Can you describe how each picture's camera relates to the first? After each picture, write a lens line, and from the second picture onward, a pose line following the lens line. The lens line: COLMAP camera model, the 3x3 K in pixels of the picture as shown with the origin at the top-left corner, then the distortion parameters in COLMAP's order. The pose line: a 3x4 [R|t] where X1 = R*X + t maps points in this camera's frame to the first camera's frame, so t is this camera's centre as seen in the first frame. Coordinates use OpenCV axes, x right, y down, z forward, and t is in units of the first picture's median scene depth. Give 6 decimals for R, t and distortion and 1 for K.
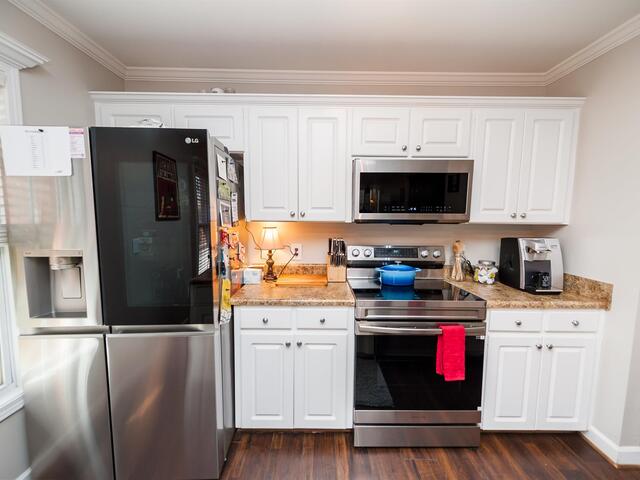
lens RADIAL K [[270.0, 0, 320.0], [0, 270.0, 240.0], [0, 0, 1]] dist [0.020325, -0.000030]
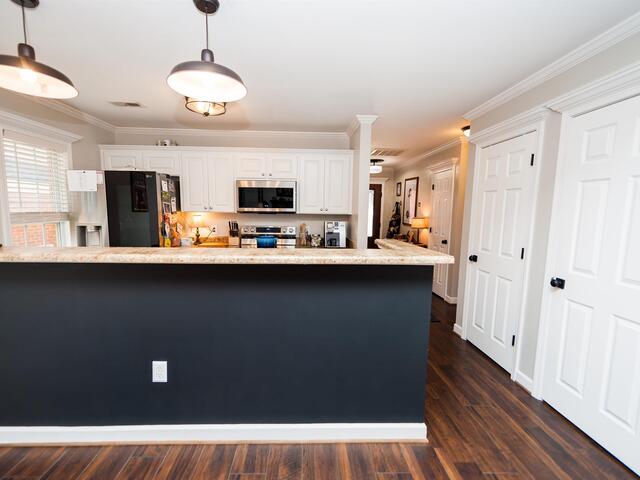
lens RADIAL K [[284.8, 0, 322.2], [0, 284.8, 241.0], [0, 0, 1]] dist [0.000881, -0.000260]
pose [[0.998888, -0.000023, 0.047140, 0.639078], [-0.000639, 0.999901, 0.014042, 0.110032], [-0.047135, -0.014056, 0.998790, -1.077982]]
